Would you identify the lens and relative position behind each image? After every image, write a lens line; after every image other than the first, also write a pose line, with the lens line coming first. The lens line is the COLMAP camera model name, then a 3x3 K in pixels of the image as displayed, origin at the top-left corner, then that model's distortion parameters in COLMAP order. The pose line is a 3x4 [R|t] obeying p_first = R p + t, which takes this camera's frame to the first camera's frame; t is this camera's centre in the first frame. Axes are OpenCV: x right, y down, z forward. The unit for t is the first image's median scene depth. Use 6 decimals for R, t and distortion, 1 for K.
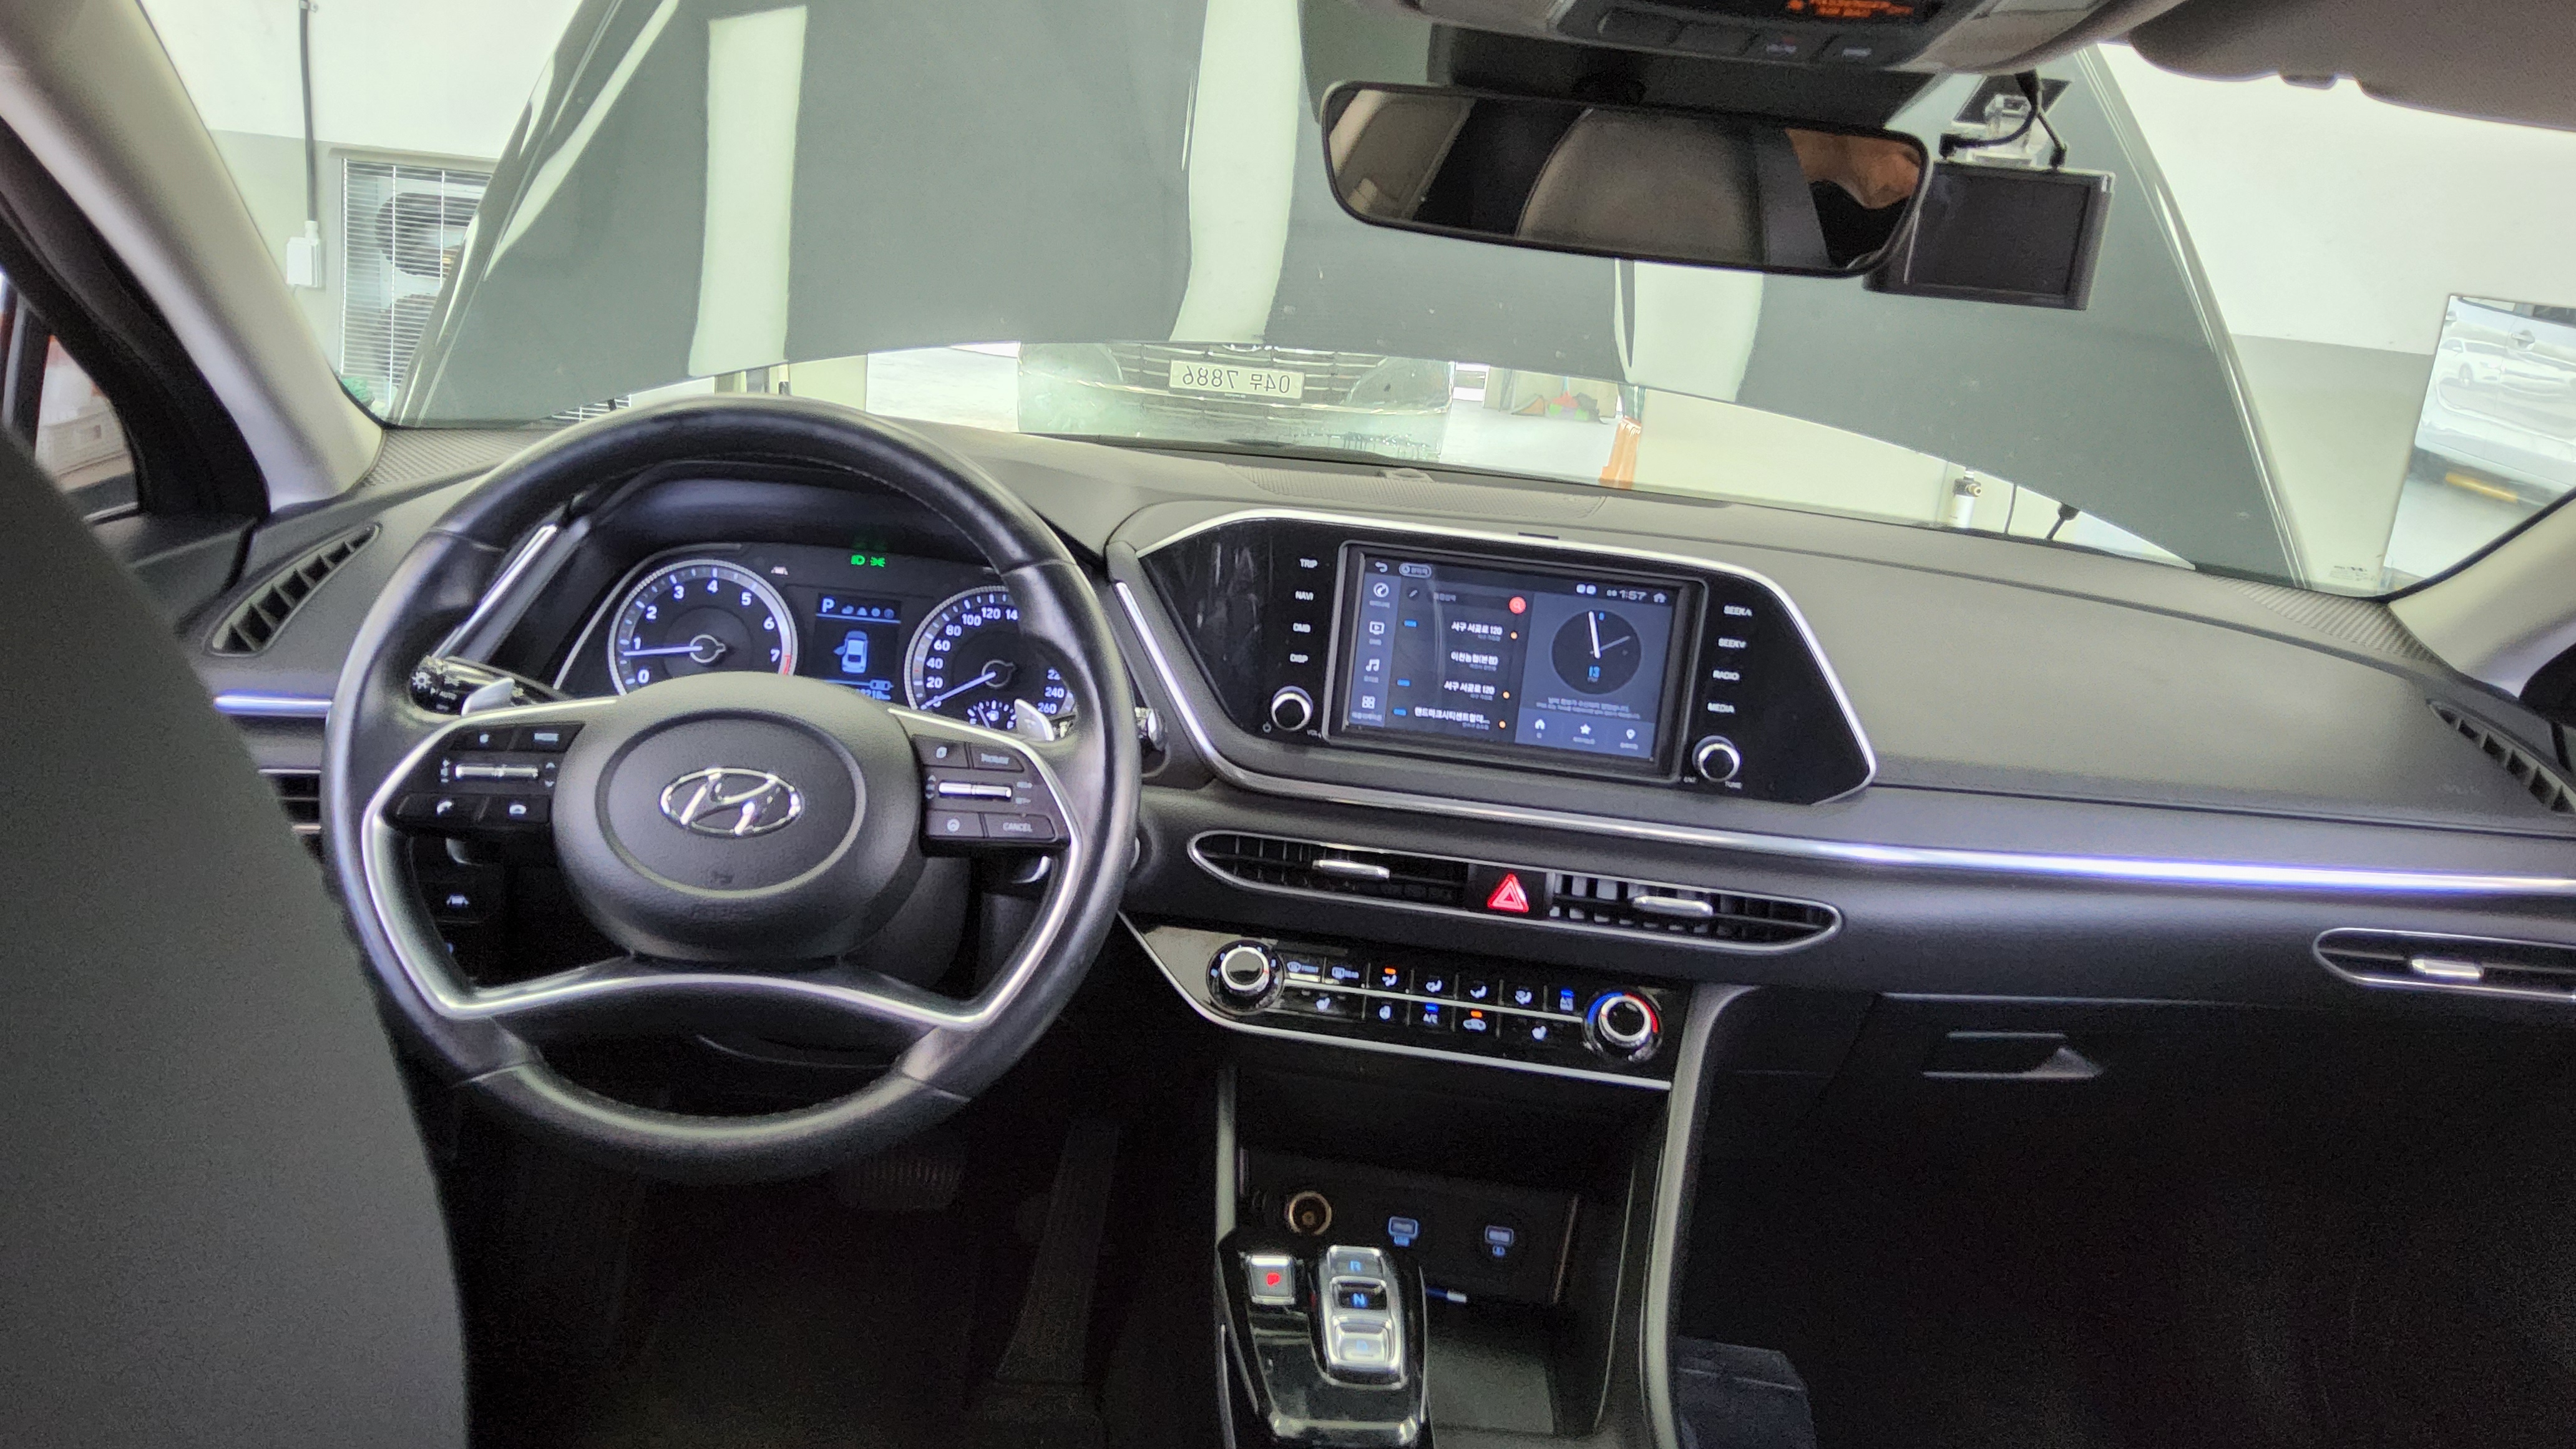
lens RADIAL K [[1890.6, 0, 1336.2], [0, 1890.6, 716.8], [0, 0, 1]] dist [0.157177, -0.283109]
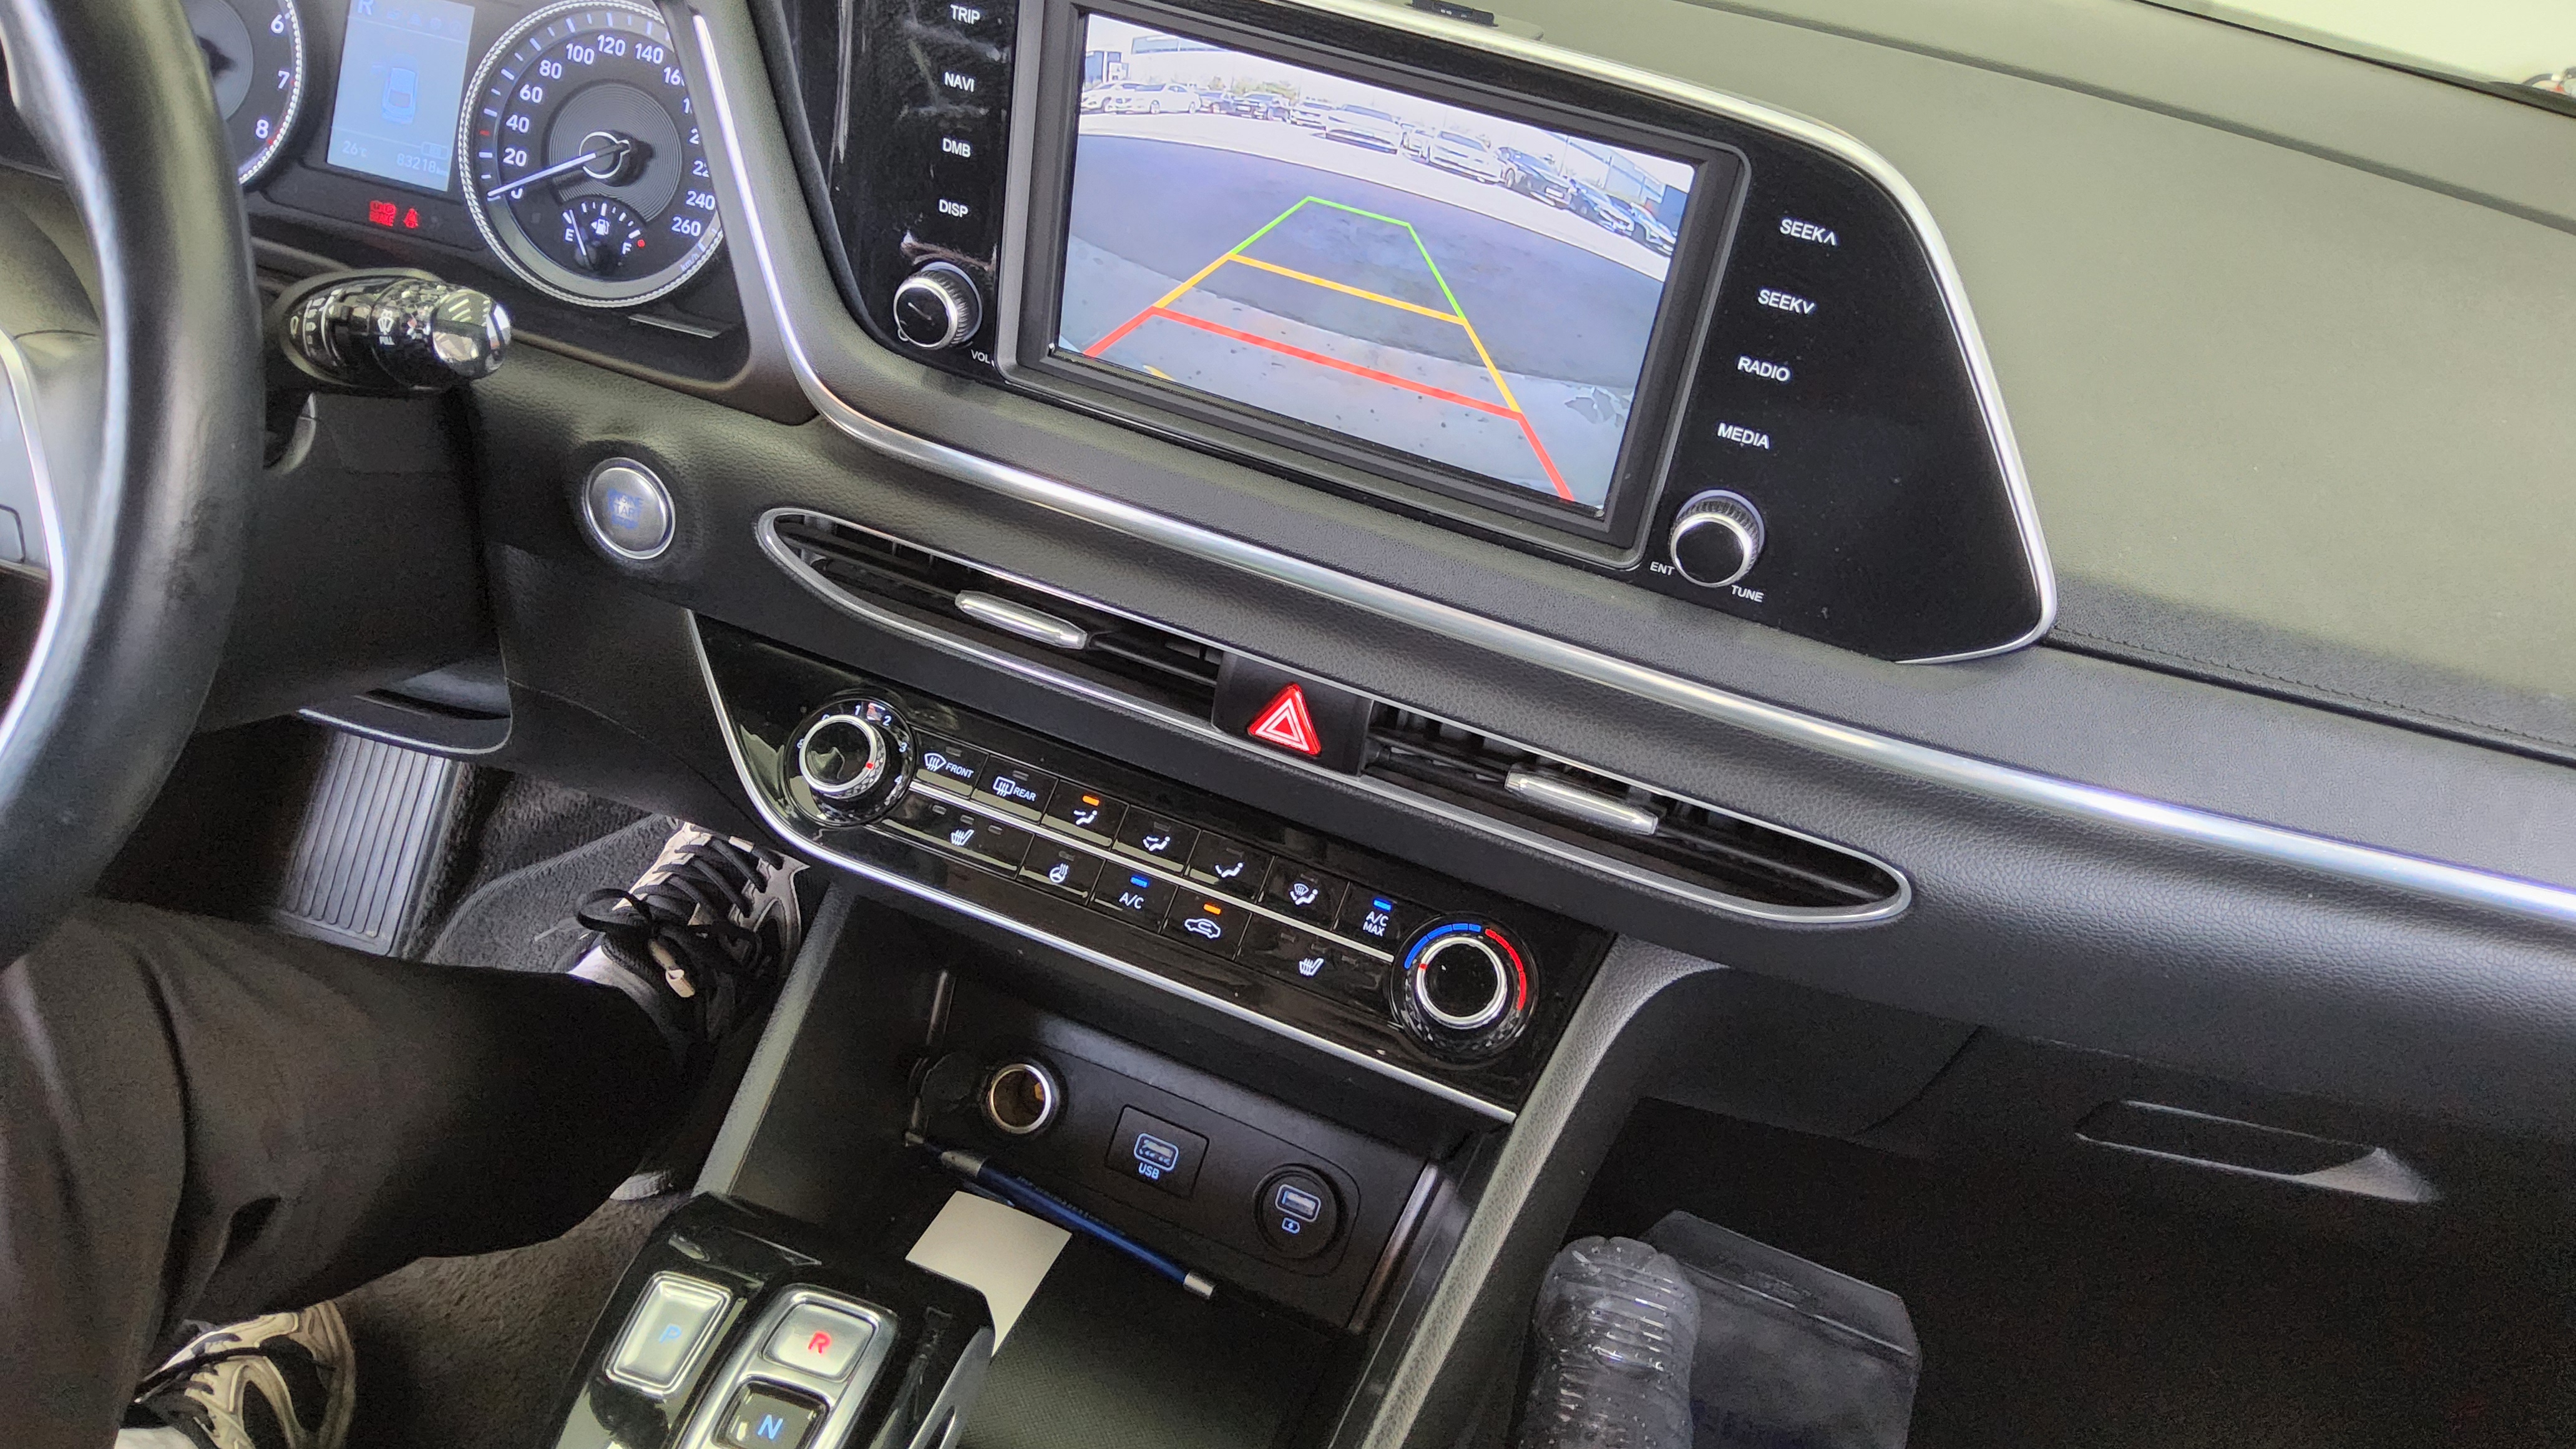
lens RADIAL K [[1890.6, 0, 1336.2], [0, 1890.6, 716.8], [0, 0, 1]] dist [0.157177, -0.283109]
pose [[0.953766, 0.192572, -0.230752, 0.212742], [-0.121586, 0.949355, 0.289727, -0.059426], [0.274858, -0.248275, 0.928877, 0.473906]]
